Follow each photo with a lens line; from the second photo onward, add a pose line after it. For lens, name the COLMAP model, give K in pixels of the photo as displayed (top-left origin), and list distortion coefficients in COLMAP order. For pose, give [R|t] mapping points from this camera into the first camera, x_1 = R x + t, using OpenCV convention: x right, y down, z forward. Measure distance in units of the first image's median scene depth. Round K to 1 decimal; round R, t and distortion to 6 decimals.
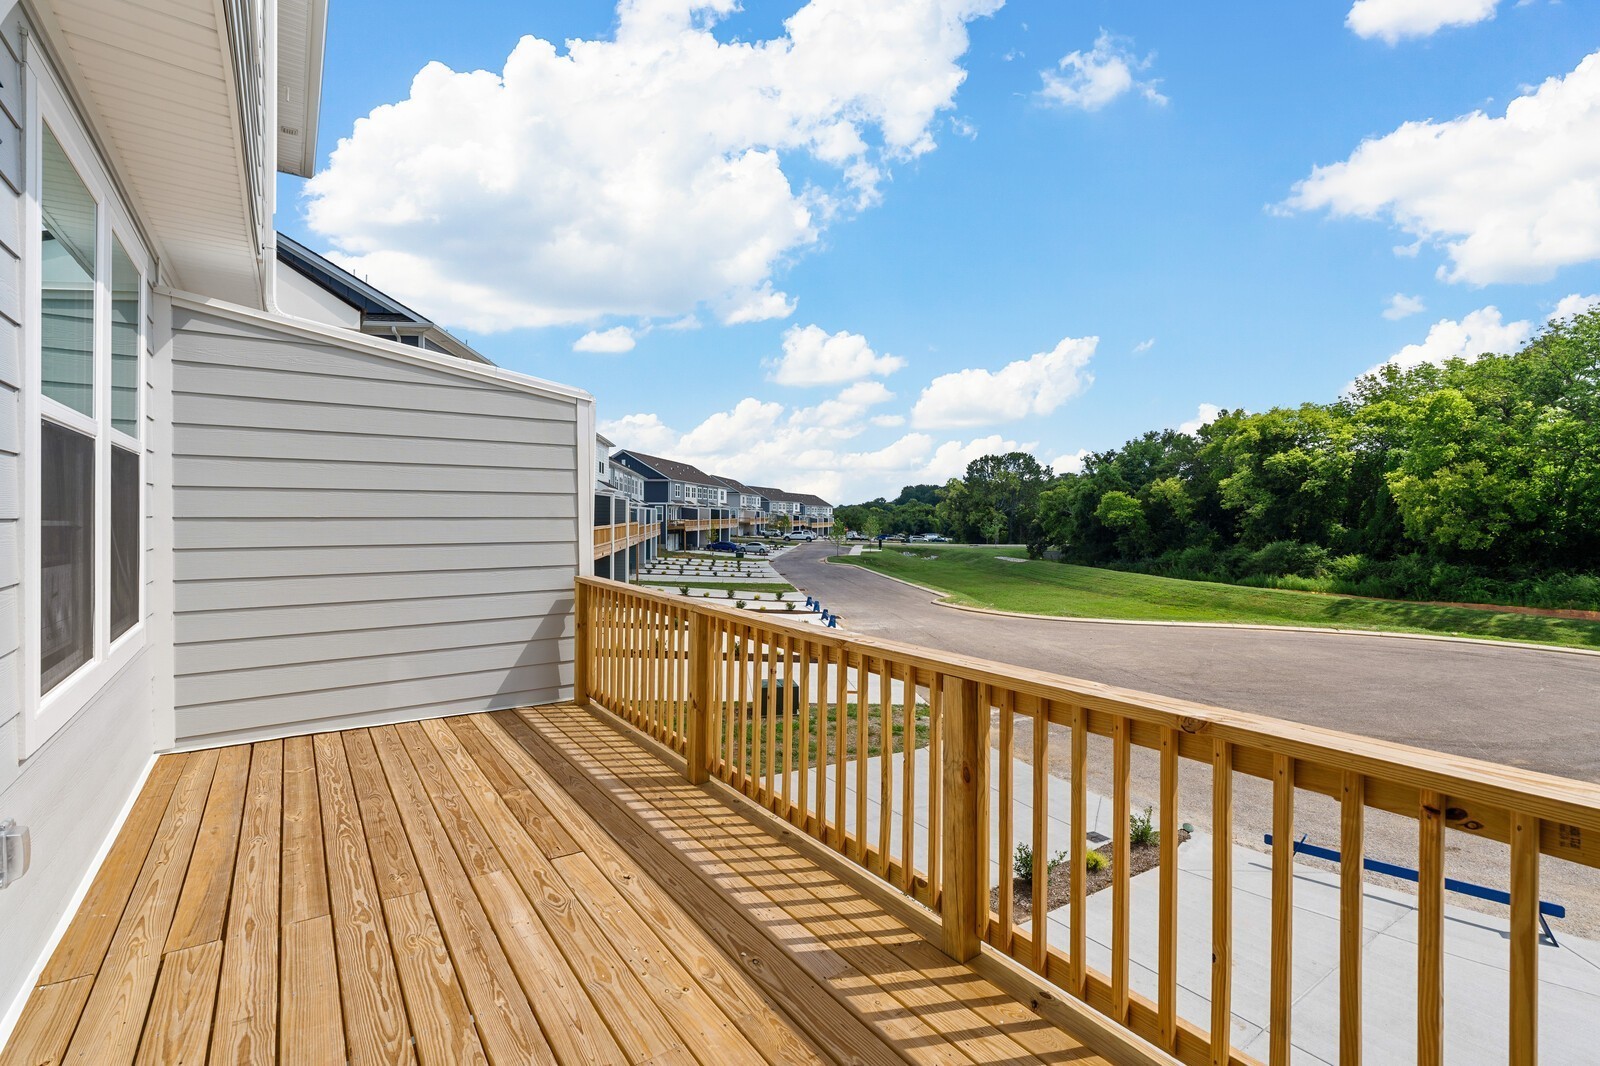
lens RADIAL K [[719.0, 0, 801.3], [0, 719.0, 516.0], [0, 0, 1]] dist [-0.005129, 0.000527]
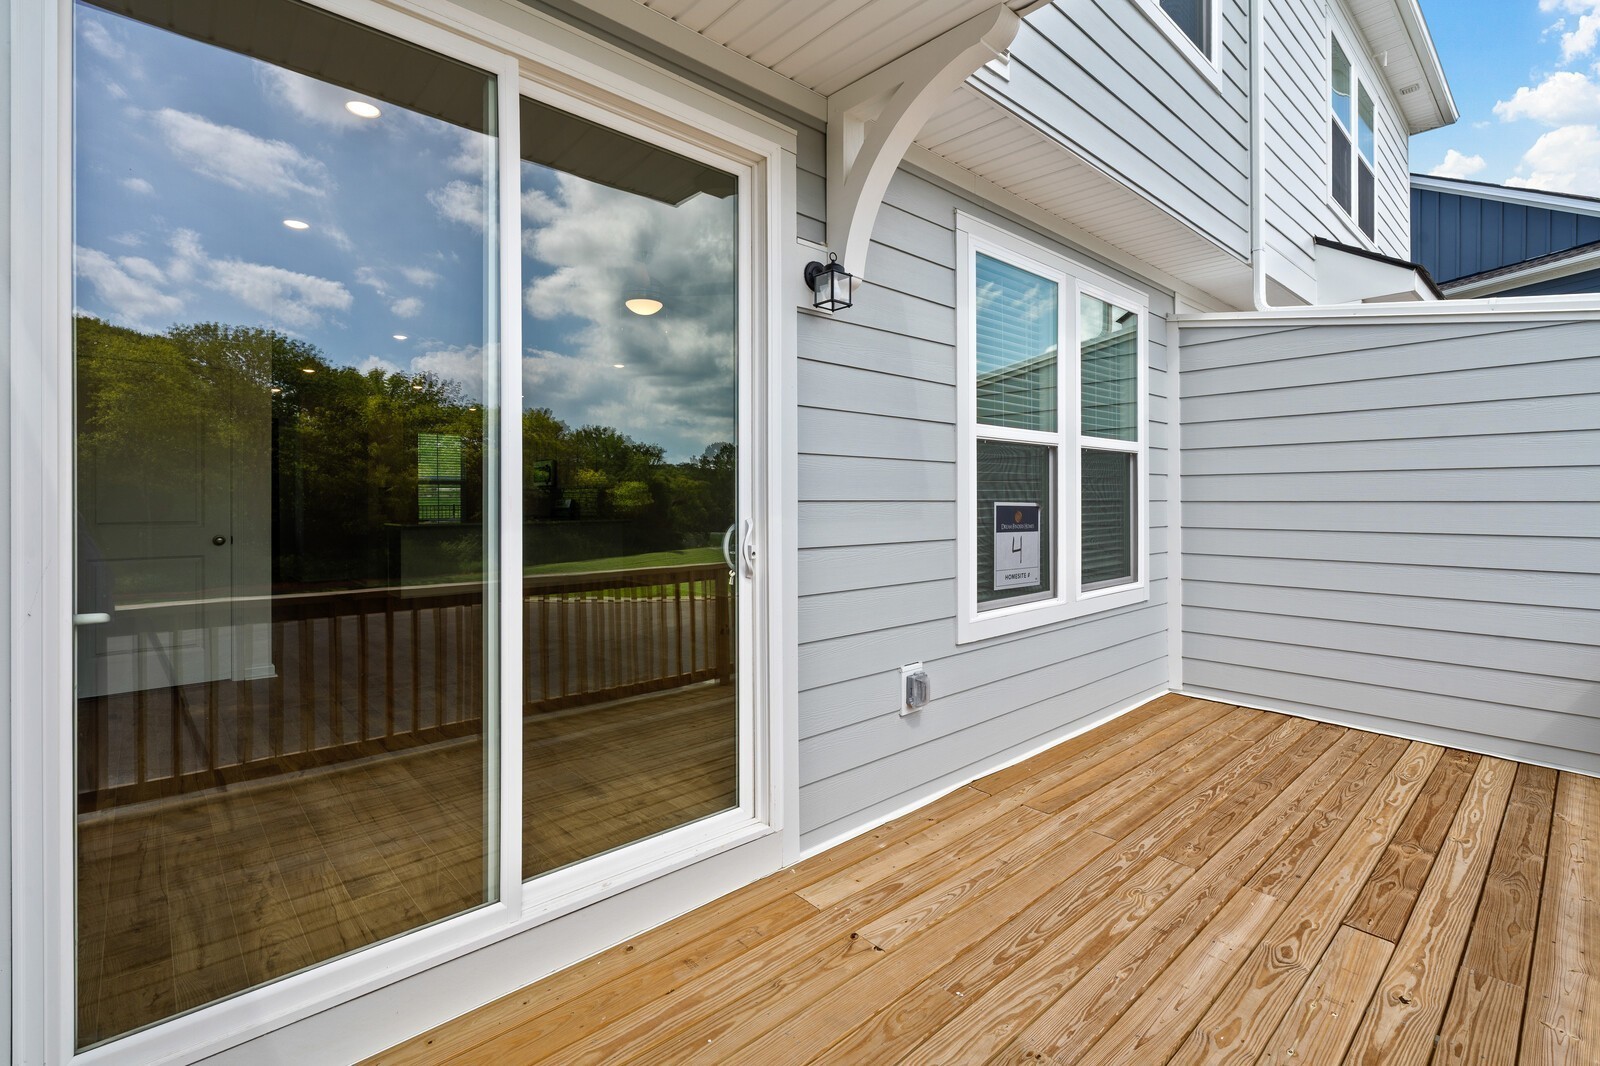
lens RADIAL K [[719.0, 0, 801.3], [0, 719.0, 516.0], [0, 0, 1]] dist [-0.005129, 0.000527]
pose [[0.117891, 0.018050, -0.992863, 0.381128], [0.000536, 0.999833, 0.018241, 0.005131], [0.993026, -0.002683, 0.117861, 0.311122]]
